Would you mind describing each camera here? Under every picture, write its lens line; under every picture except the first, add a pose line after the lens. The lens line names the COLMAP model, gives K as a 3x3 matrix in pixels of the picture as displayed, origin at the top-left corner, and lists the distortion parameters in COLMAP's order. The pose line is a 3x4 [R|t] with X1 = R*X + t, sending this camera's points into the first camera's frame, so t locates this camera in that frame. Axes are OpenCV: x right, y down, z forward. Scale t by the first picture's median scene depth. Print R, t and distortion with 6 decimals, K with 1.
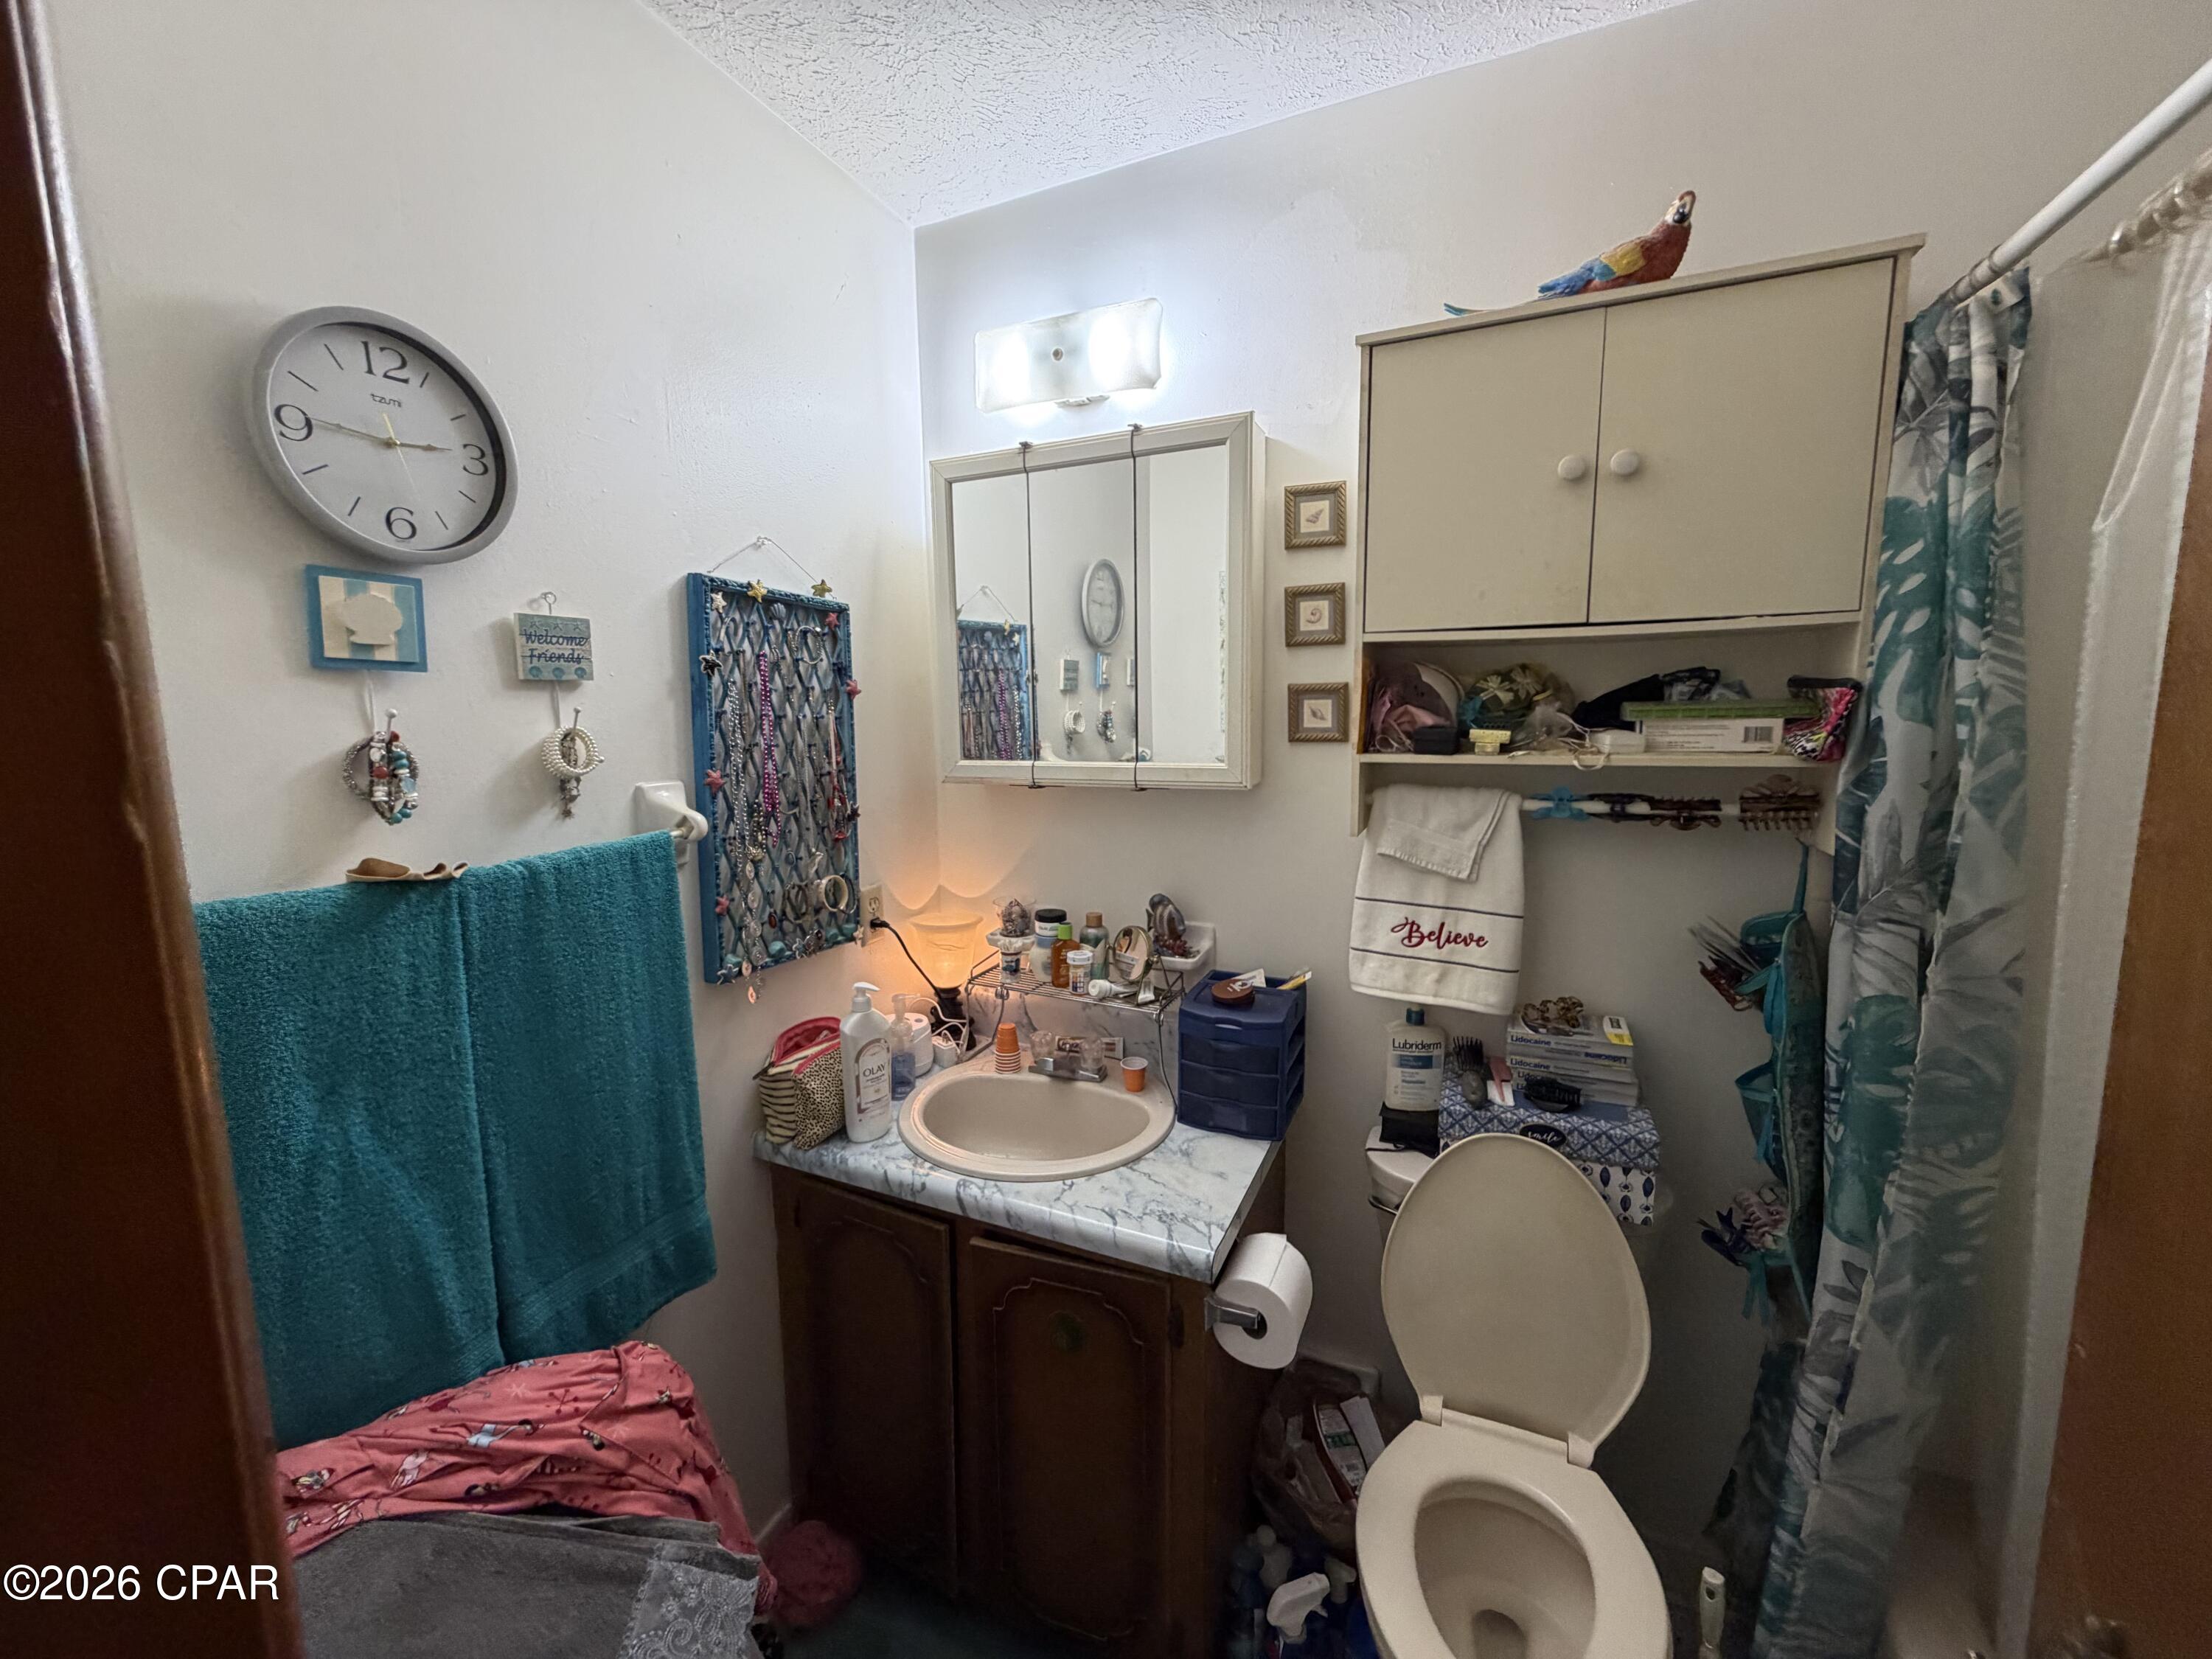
lens RADIAL K [[876.0, 0, 1106.7], [0, 876.0, 824.5], [0, 0, 1]] dist [-0.000428, -0.000117]
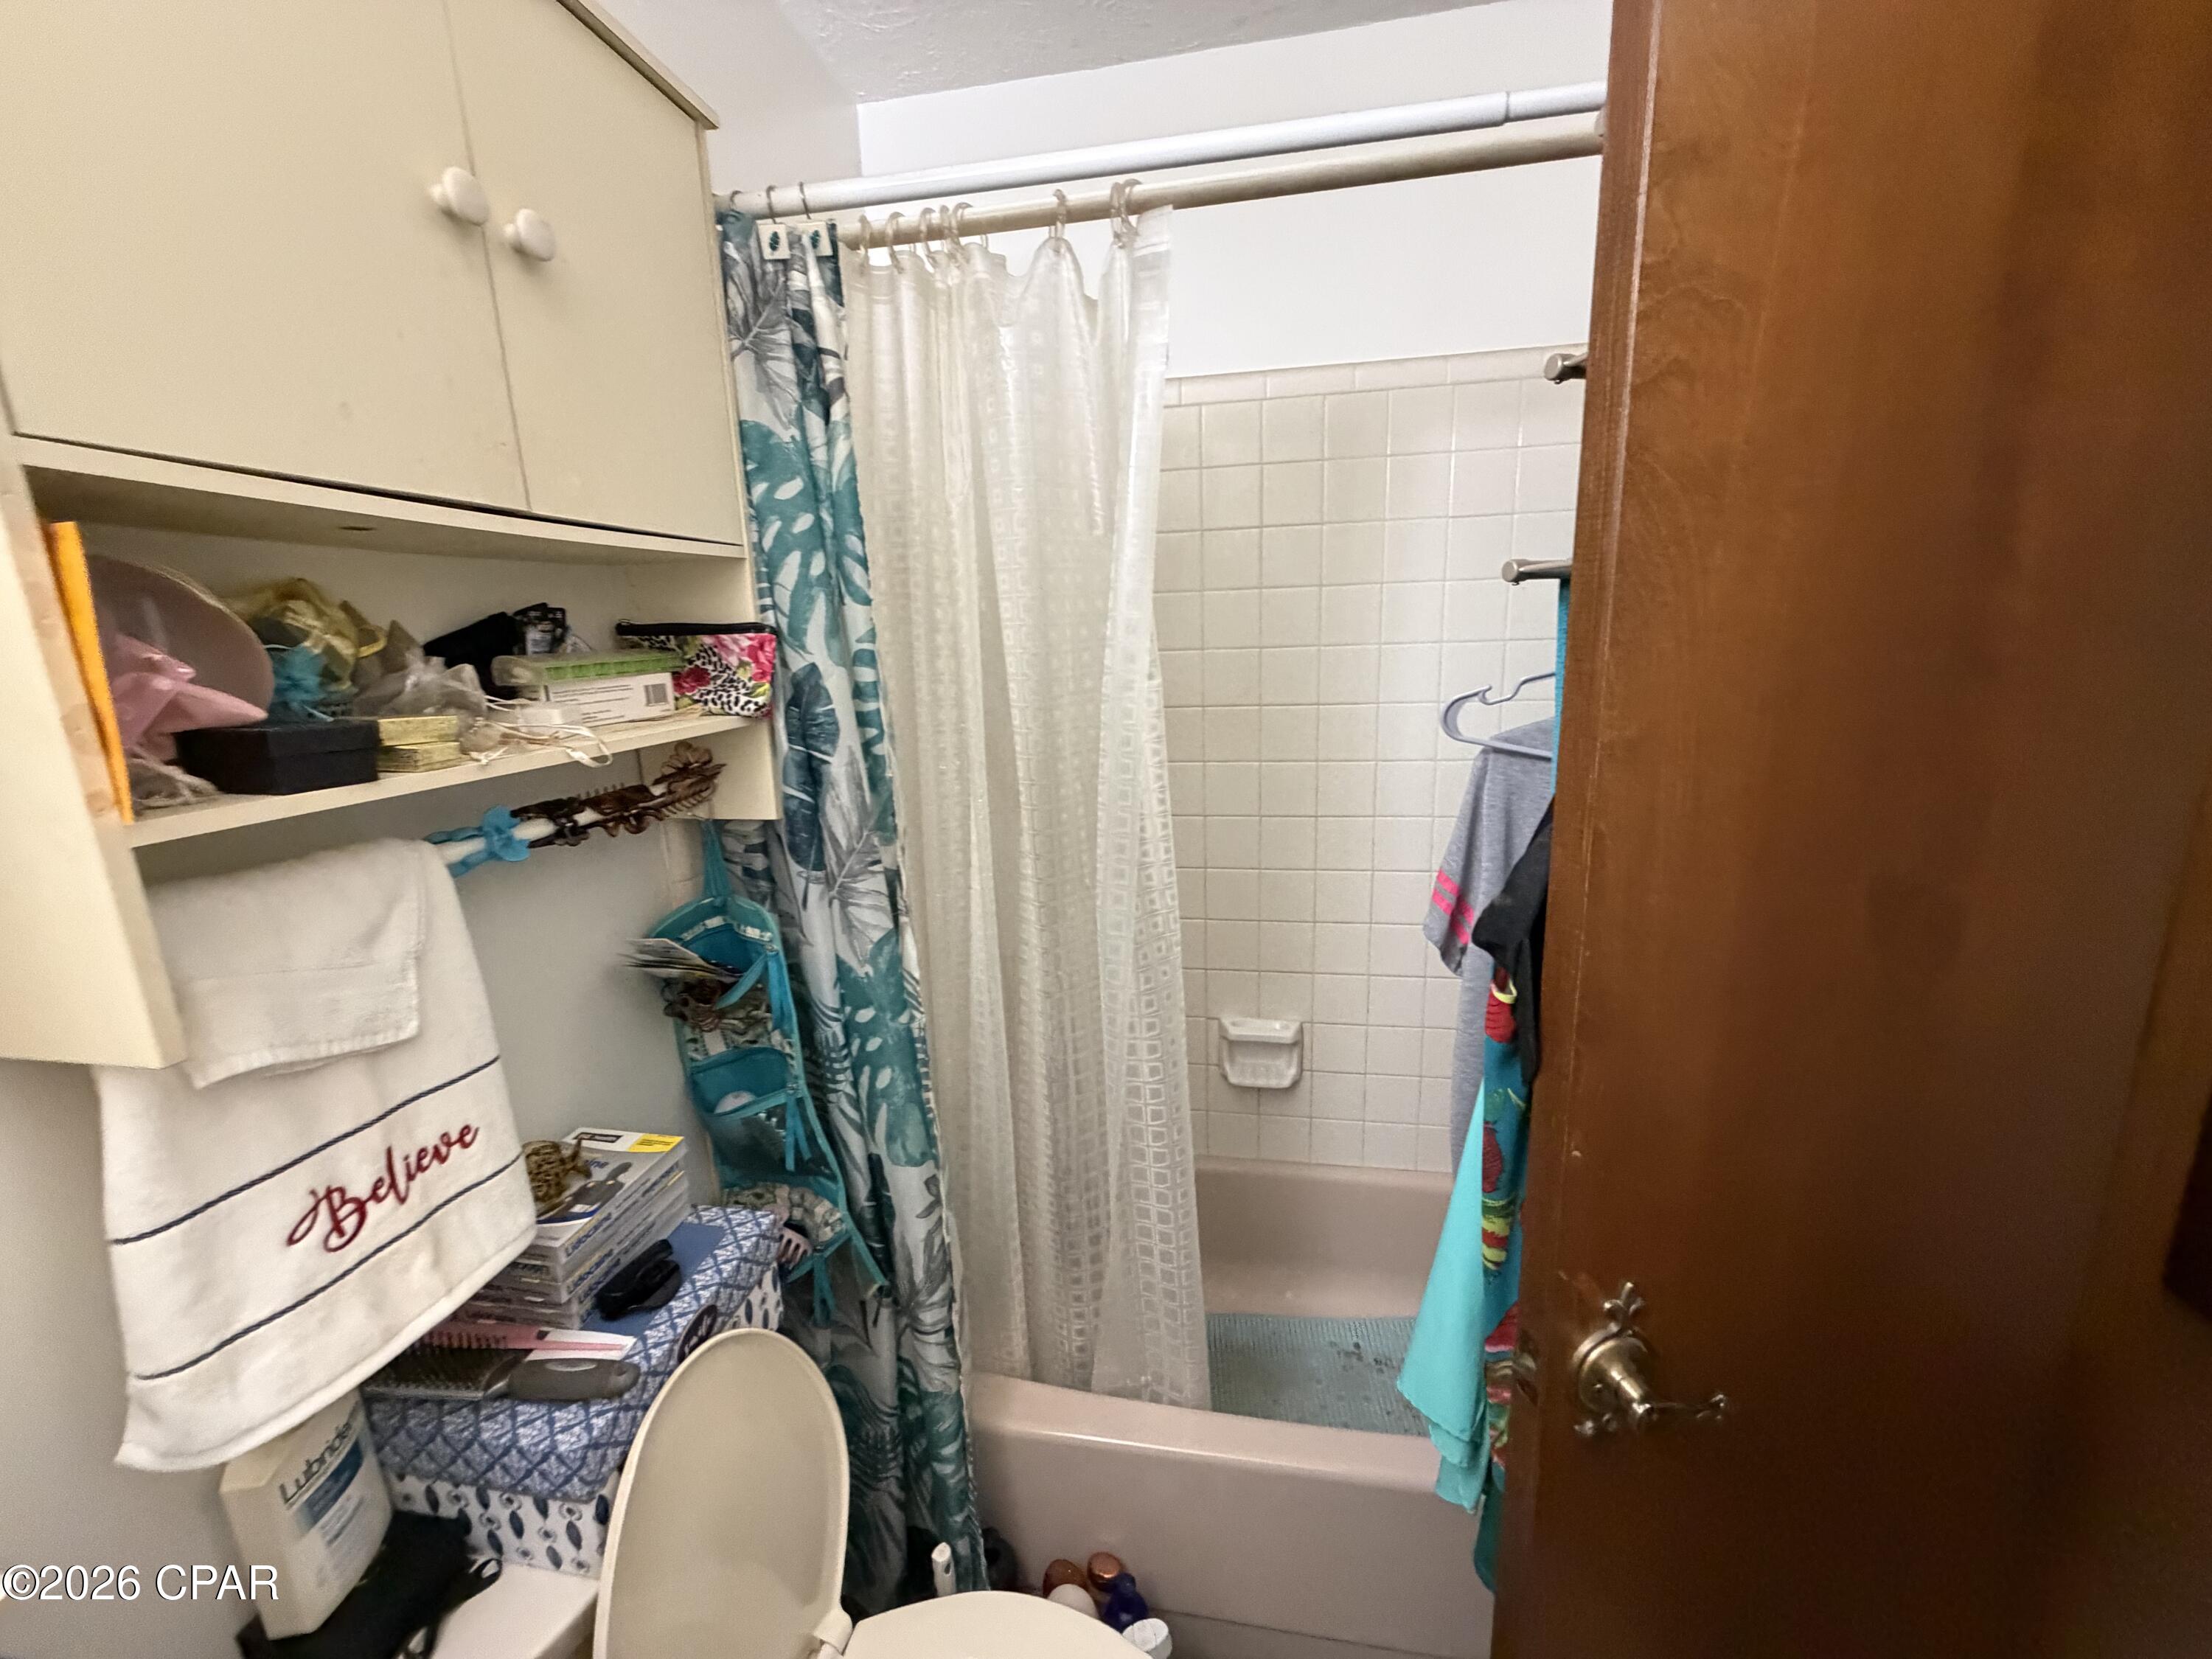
lens RADIAL K [[876.0, 0, 1112.9], [0, 876.0, 825.7], [0, 0, 1]] dist [-0.000428, -0.000117]
pose [[-0.228063, -0.192712, 0.954384, -0.111588], [0.161755, 0.959095, 0.232317, -0.101015], [-0.960116, 0.207360, -0.187562, 0.743992]]
